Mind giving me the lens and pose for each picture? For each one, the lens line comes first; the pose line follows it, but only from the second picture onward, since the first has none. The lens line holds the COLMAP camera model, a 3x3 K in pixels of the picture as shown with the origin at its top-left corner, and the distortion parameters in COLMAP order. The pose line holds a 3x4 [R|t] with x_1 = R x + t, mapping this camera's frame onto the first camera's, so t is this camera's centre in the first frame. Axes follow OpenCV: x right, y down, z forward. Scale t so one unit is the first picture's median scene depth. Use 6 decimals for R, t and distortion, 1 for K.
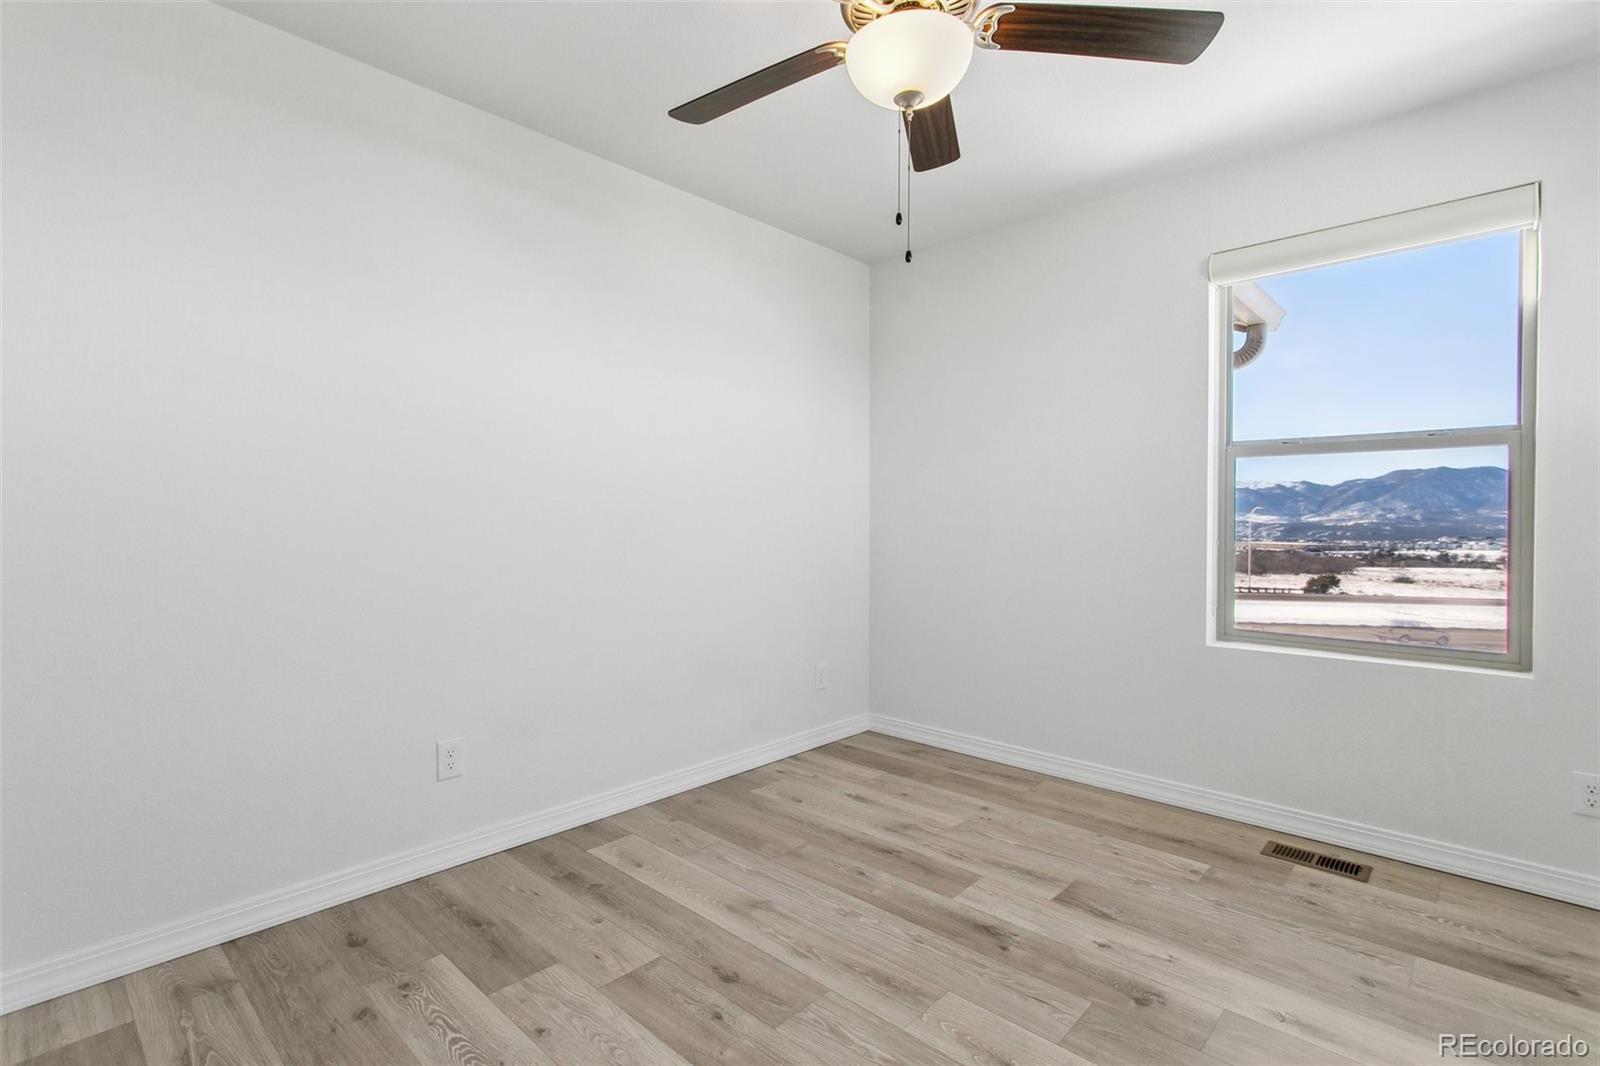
lens RADIAL K [[745.4, 0, 800.7], [0, 745.4, 527.4], [0, 0, 1]] dist [-0.000110, -0.000188]
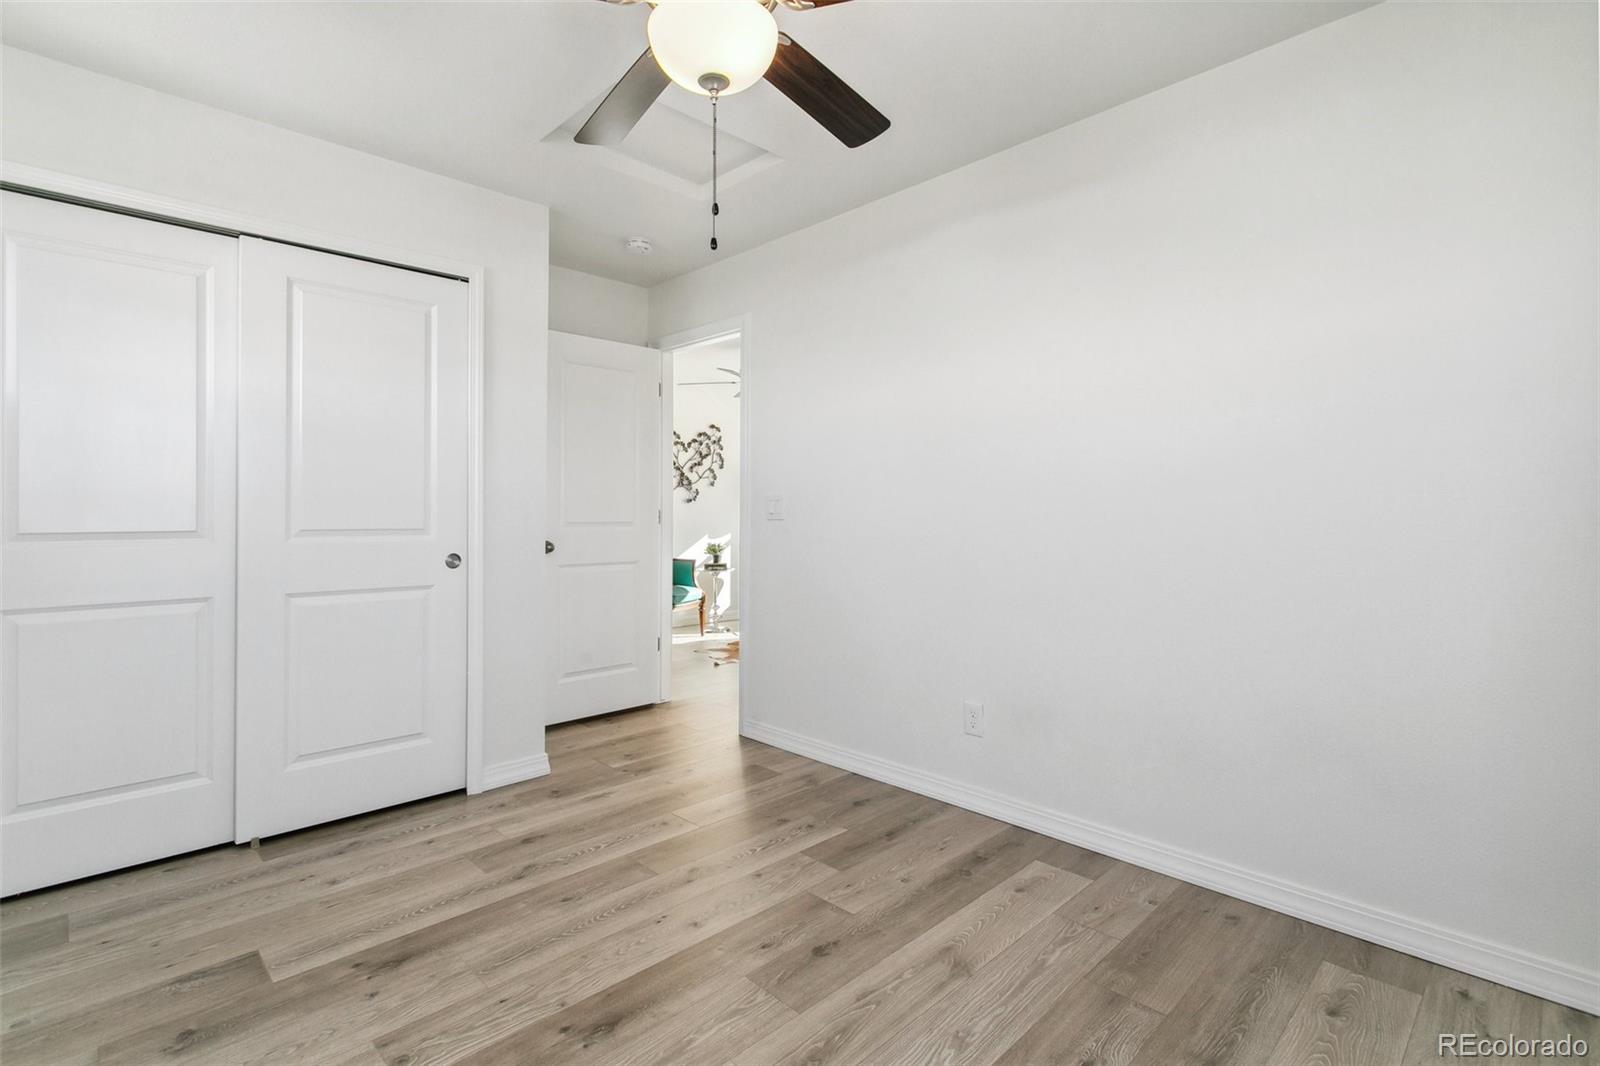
lens RADIAL K [[745.4, 0, 787.5], [0, 745.4, 527.0], [0, 0, 1]] dist [-0.000110, -0.000188]
pose [[-0.050458, 0.012795, -0.998644, 0.823469], [-0.008454, 0.999877, 0.013238, -0.012617], [0.998690, 0.009111, -0.050344, 0.856815]]
